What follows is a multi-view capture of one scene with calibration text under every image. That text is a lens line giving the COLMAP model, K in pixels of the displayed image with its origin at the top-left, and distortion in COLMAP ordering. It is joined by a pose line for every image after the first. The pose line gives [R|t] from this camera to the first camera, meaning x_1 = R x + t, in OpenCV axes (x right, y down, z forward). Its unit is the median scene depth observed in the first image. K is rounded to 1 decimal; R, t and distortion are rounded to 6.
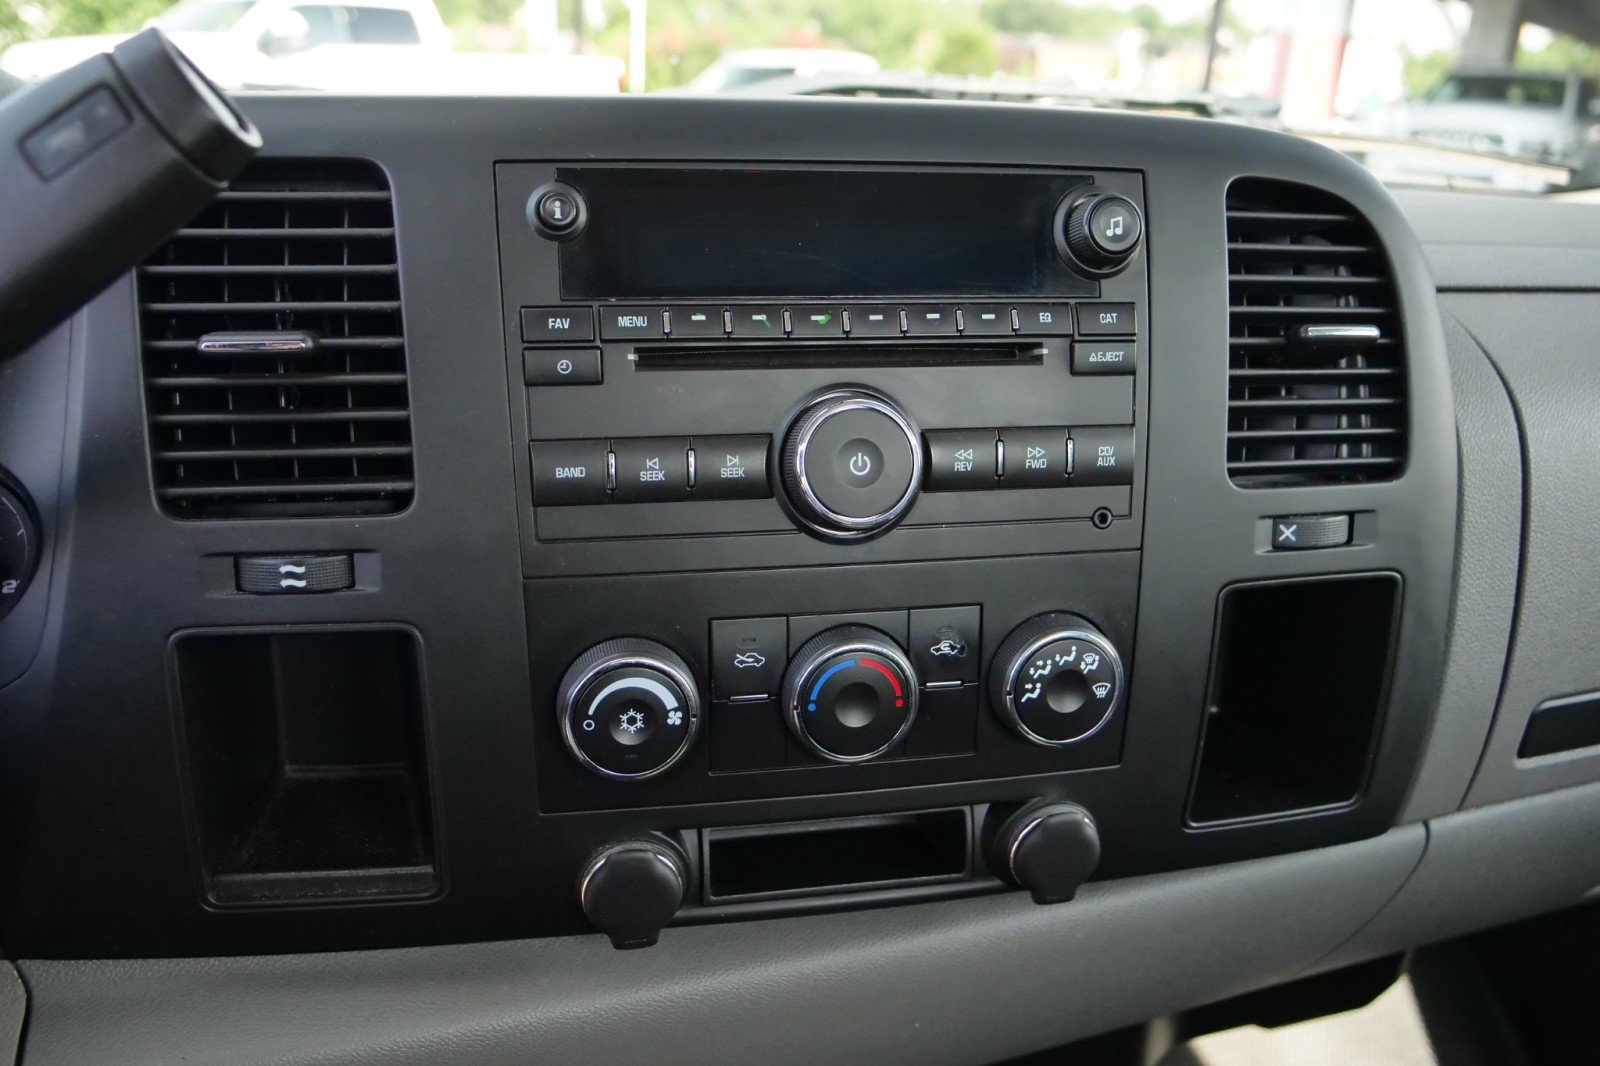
lens RADIAL K [[1321.9, 0, 799.3], [0, 1321.9, 527.5], [0, 0, 1]] dist [-0.005886, 0.004138]
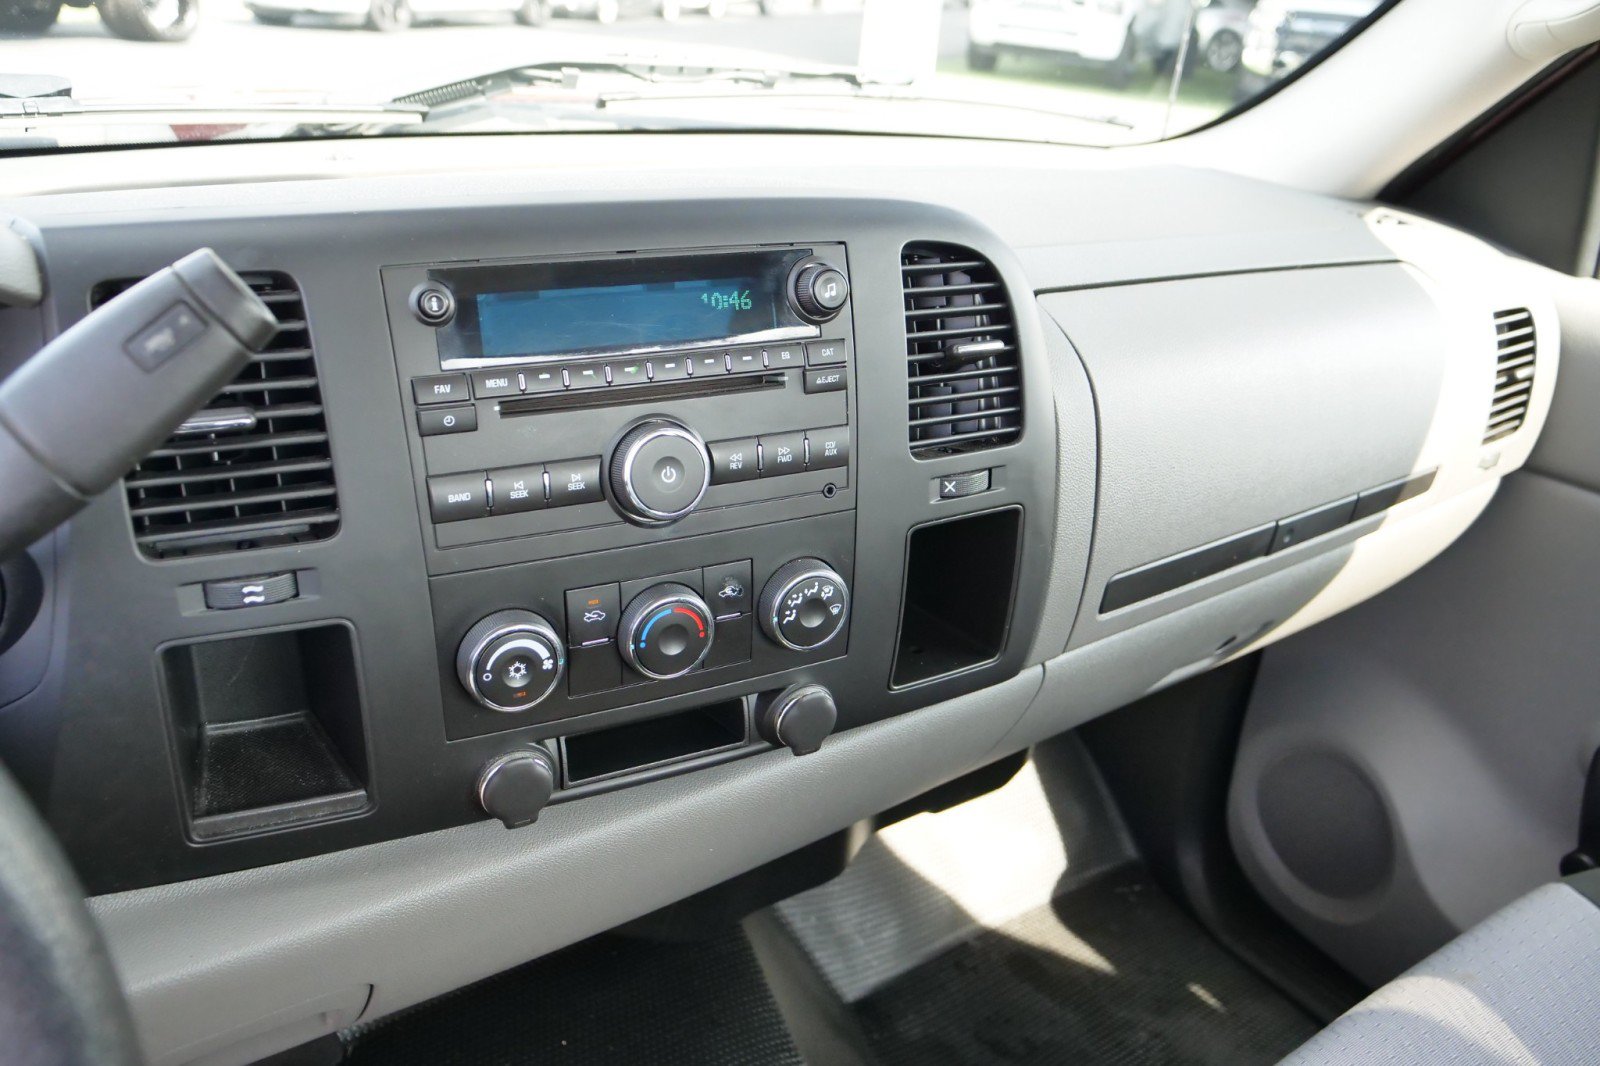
lens RADIAL K [[1321.9, 0, 798.9], [0, 1321.9, 535.2], [0, 0, 1]] dist [-0.005886, 0.004138]
pose [[0.962056, -0.088067, 0.258247, -0.178982], [0.054192, 0.989296, 0.135484, -0.157150], [-0.267415, -0.116348, 0.956532, -0.370071]]
